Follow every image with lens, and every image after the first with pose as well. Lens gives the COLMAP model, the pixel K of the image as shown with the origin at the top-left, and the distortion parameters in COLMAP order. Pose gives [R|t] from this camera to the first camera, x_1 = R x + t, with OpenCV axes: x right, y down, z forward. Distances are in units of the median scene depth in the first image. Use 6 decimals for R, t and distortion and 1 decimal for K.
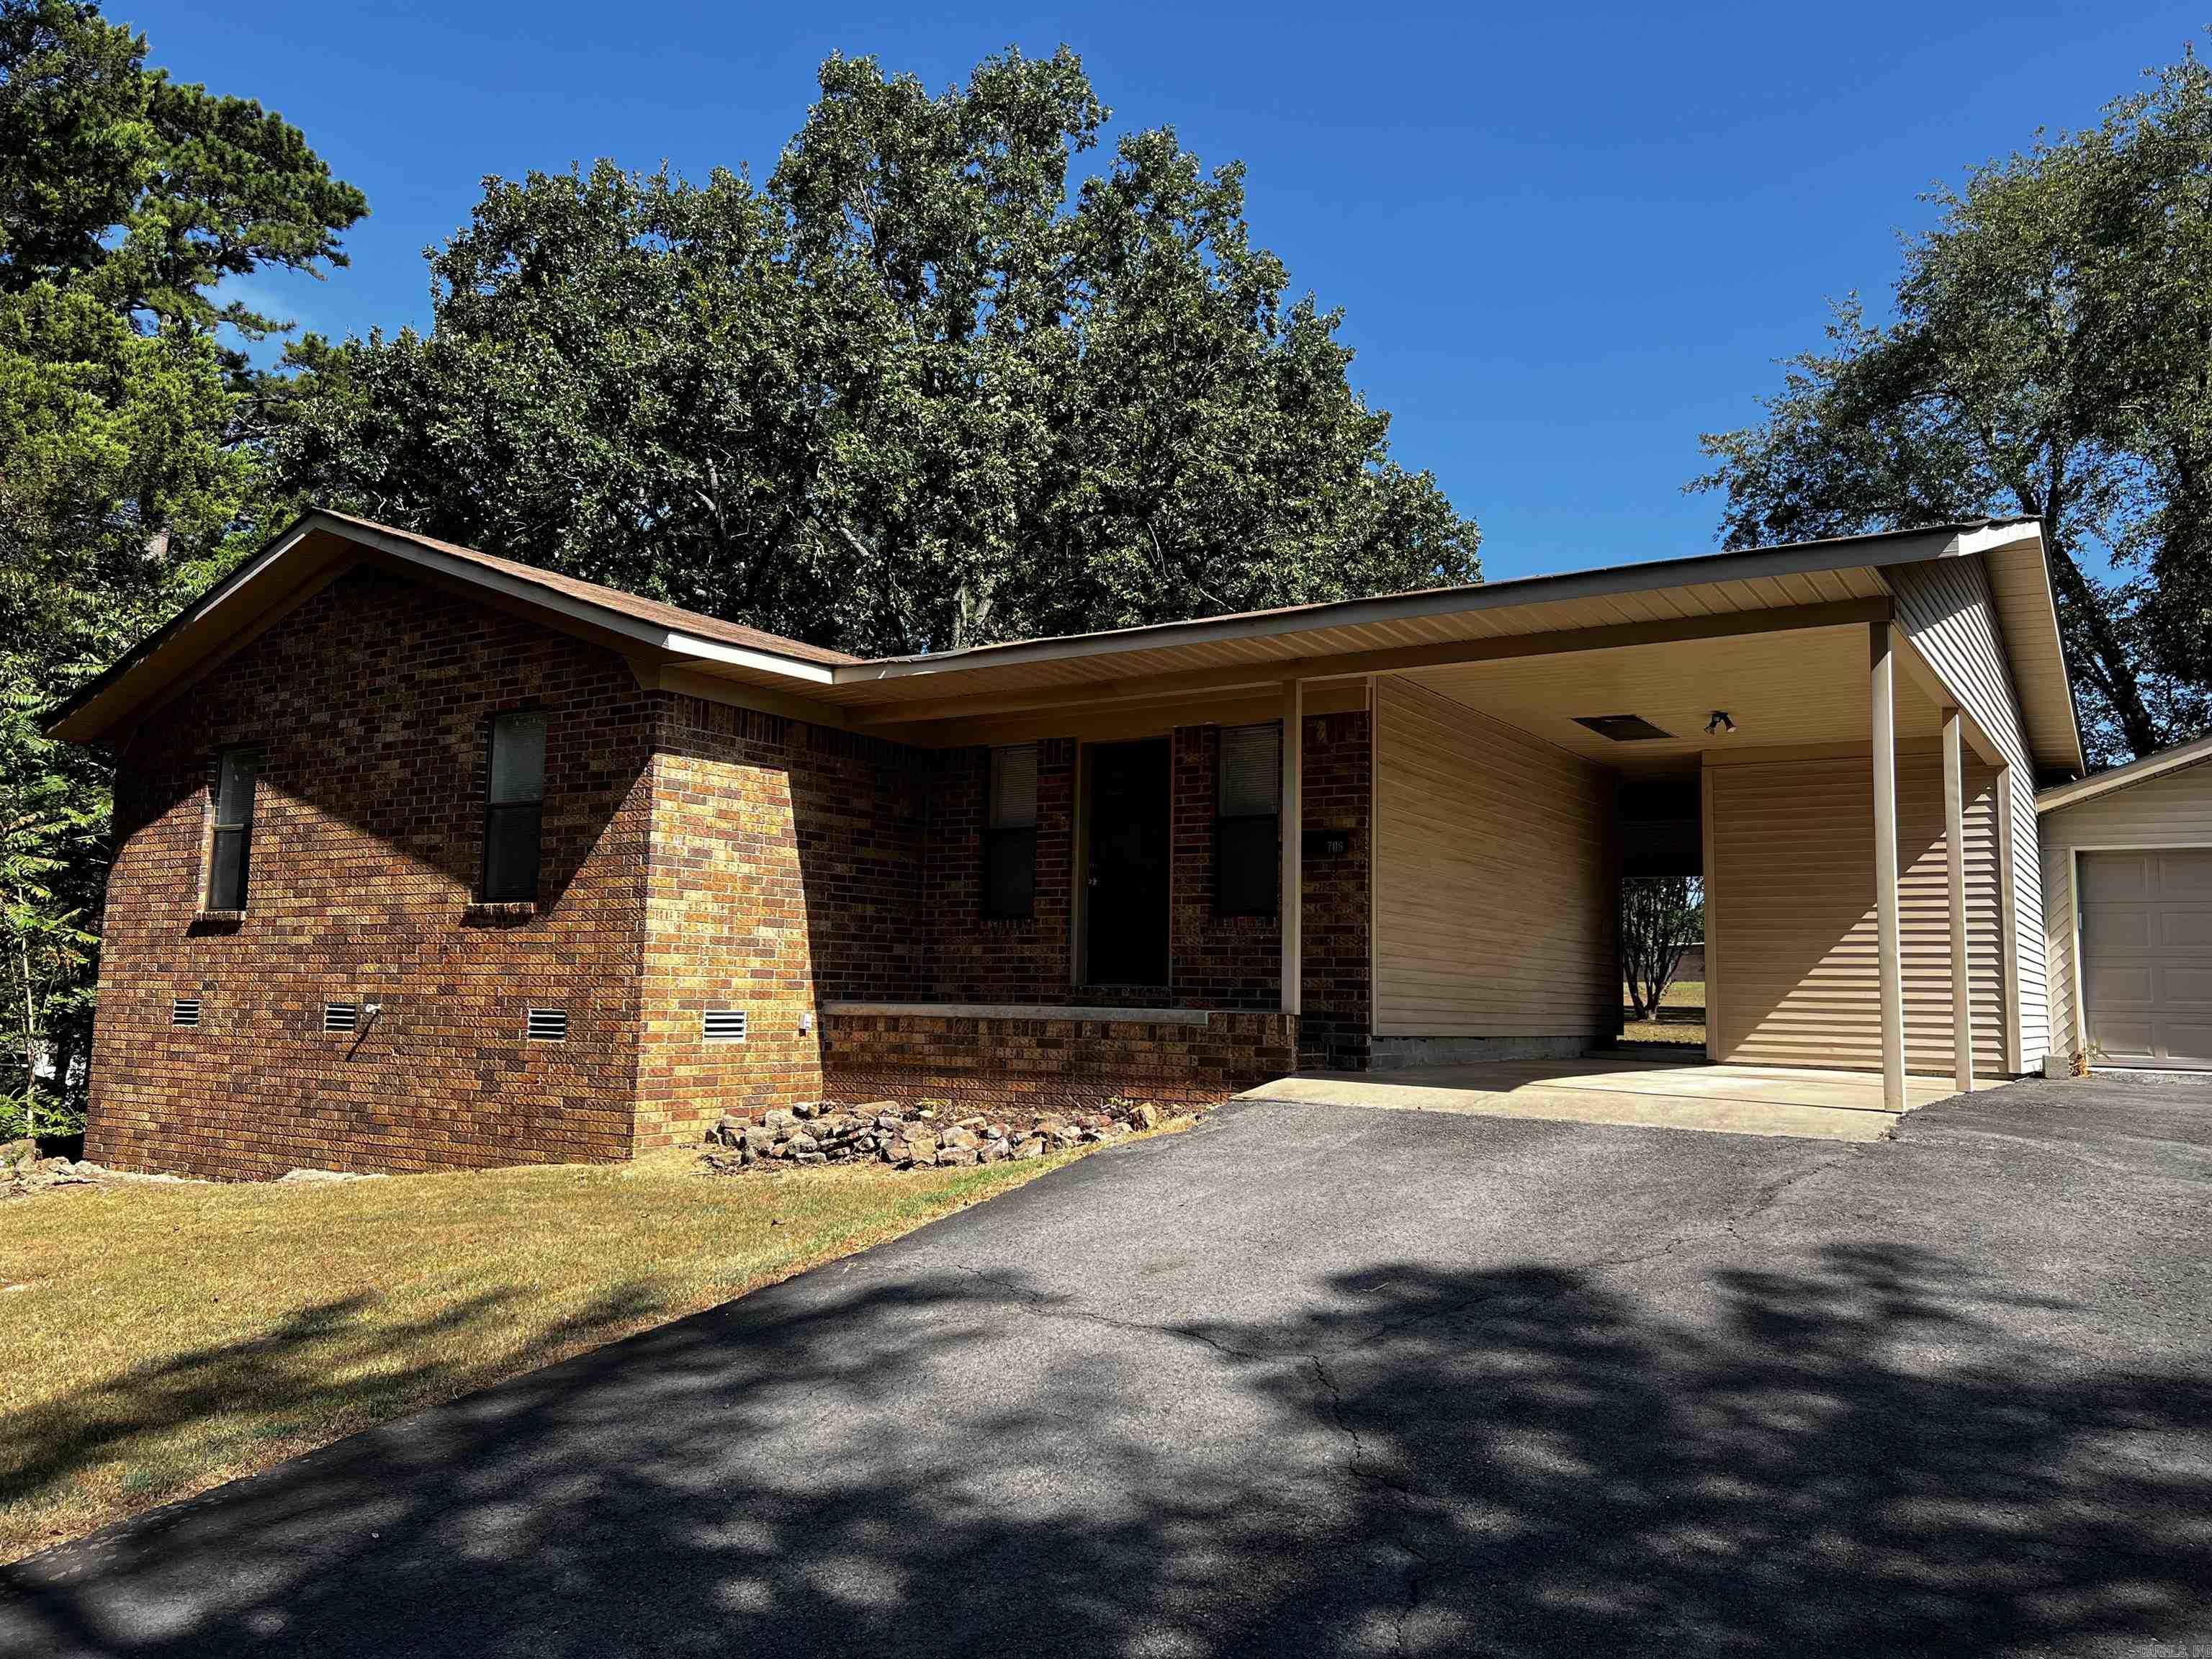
lens RADIAL K [[1677.8, 0, 1105.6], [0, 1677.8, 820.3], [0, 0, 1]] dist [0.066108, -0.070726]
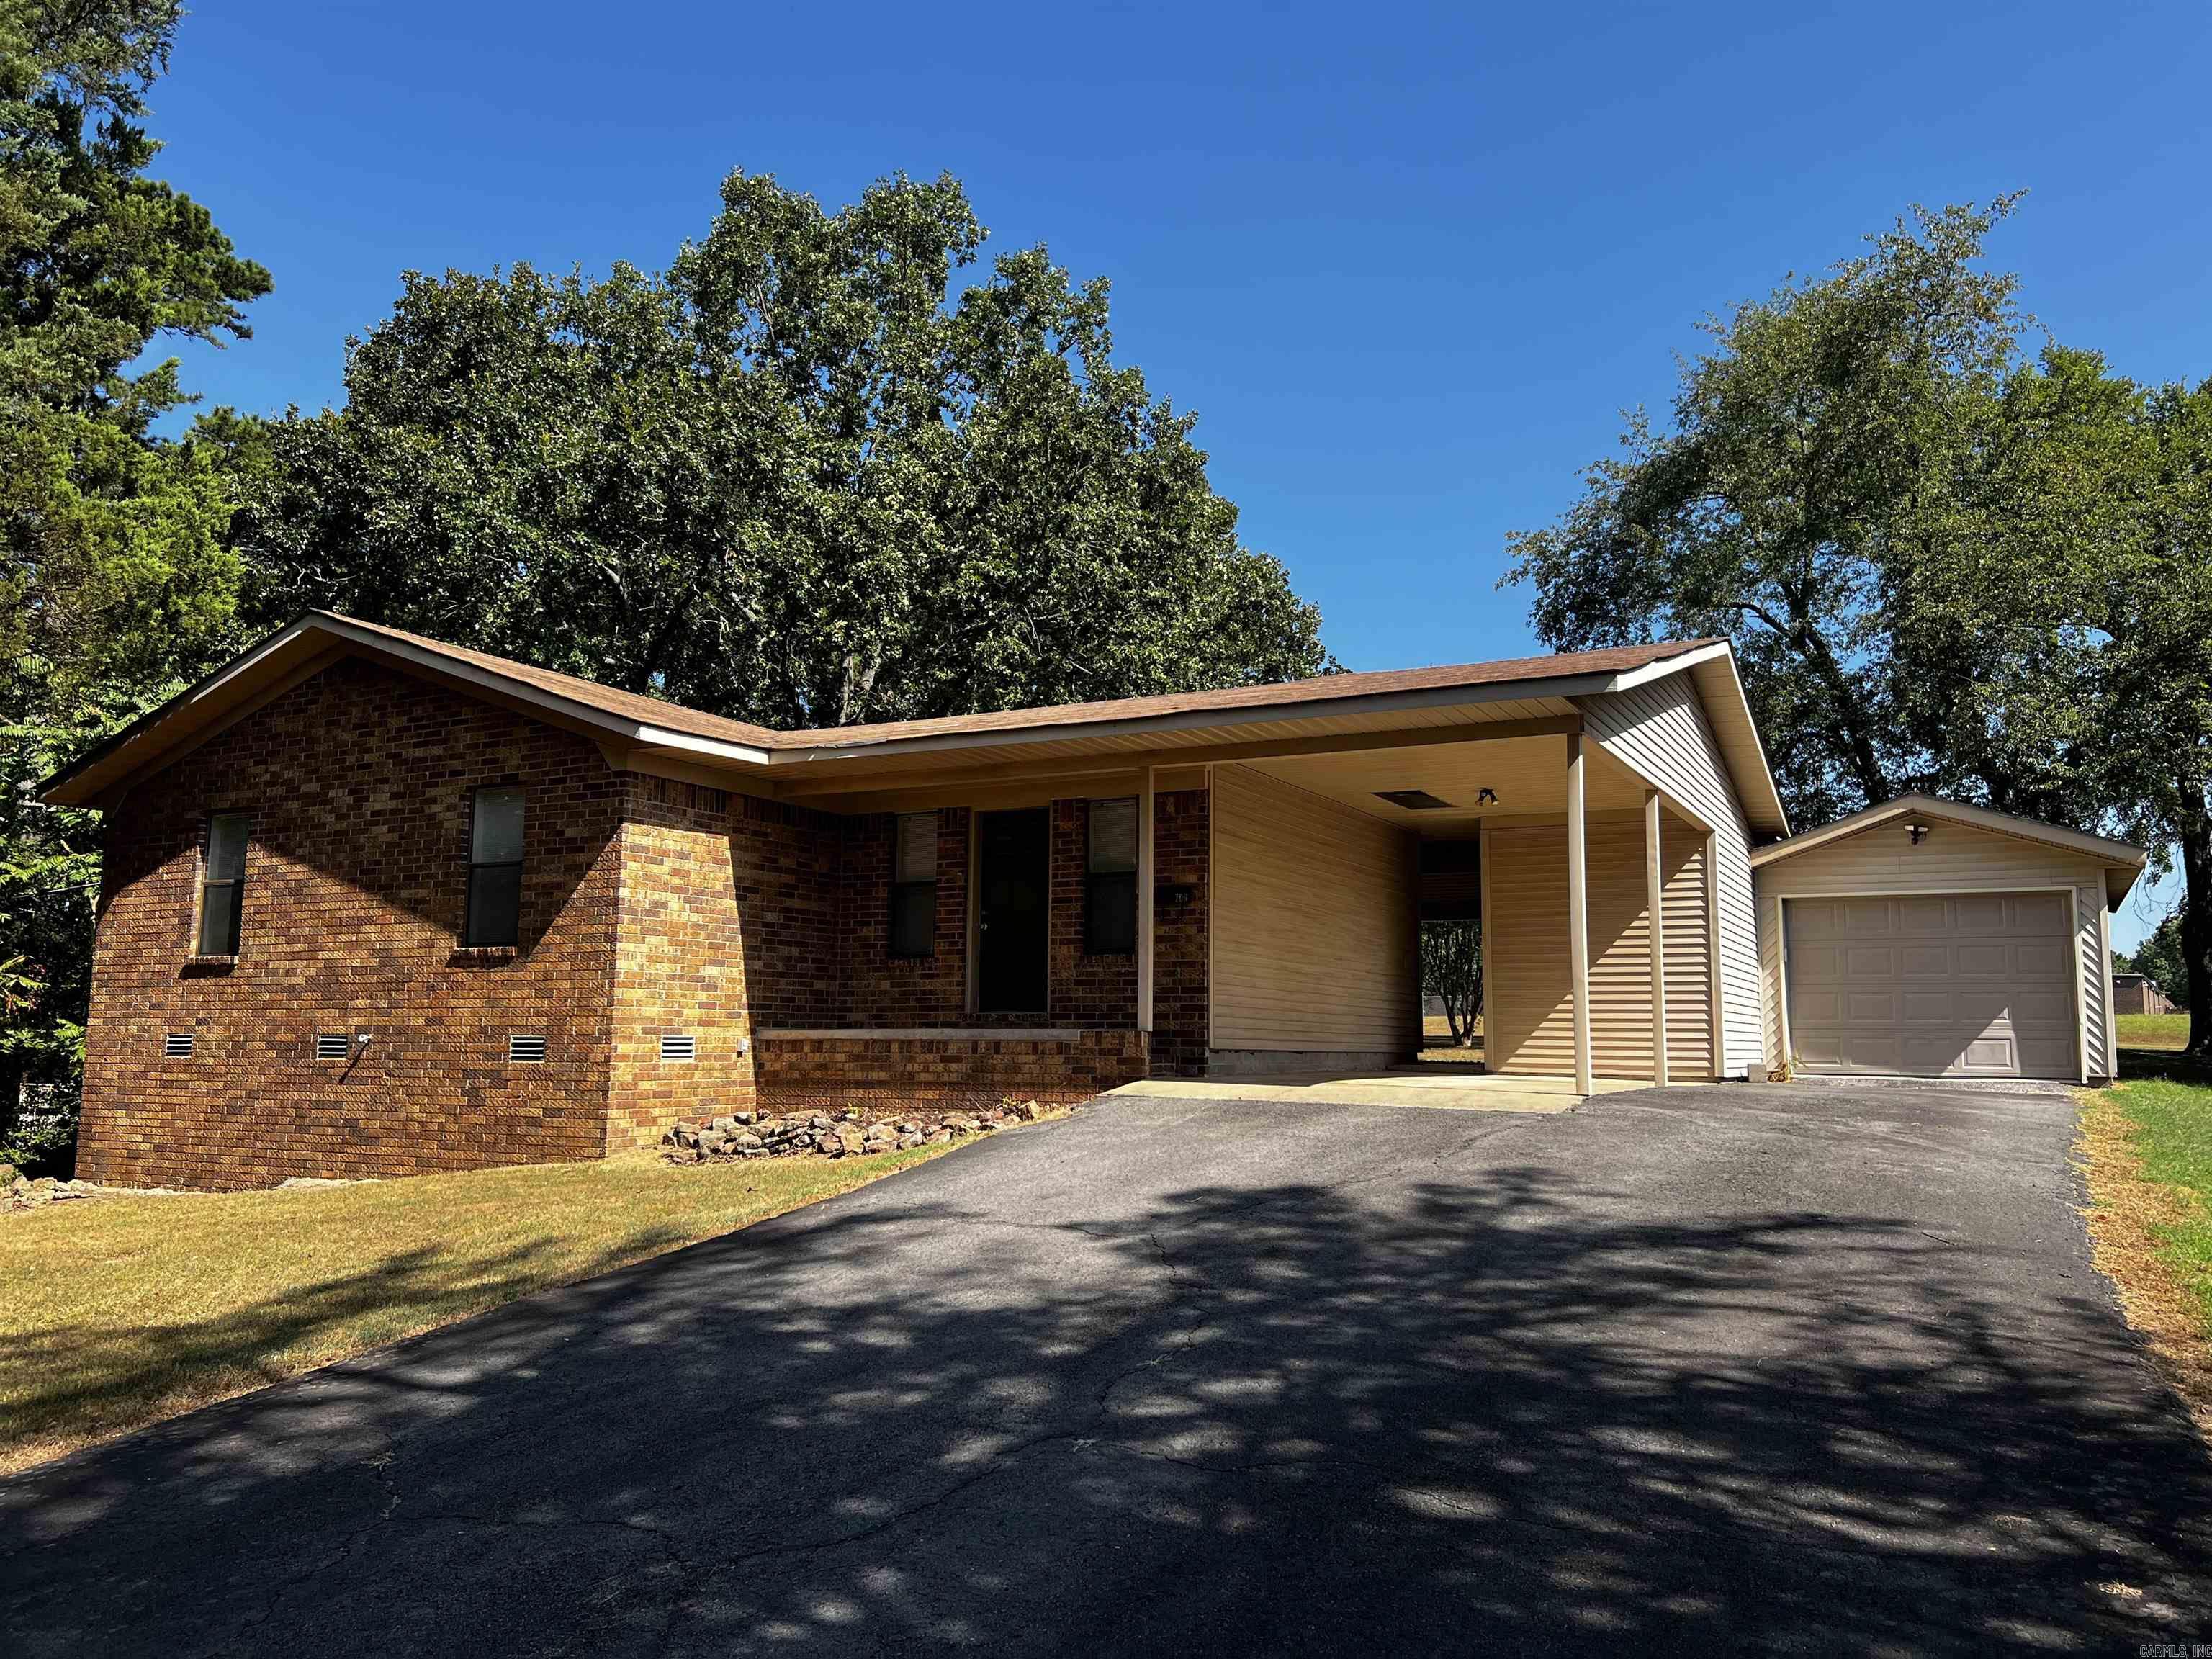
lens RADIAL K [[1677.8, 0, 1125.8], [0, 1677.8, 836.4], [0, 0, 1]] dist [0.066108, -0.070726]
pose [[0.995820, 0.001063, 0.091333, -0.016739], [0.000353, 0.999880, -0.015489, -0.010046], [-0.091339, 0.015457, 0.995700, -0.219410]]
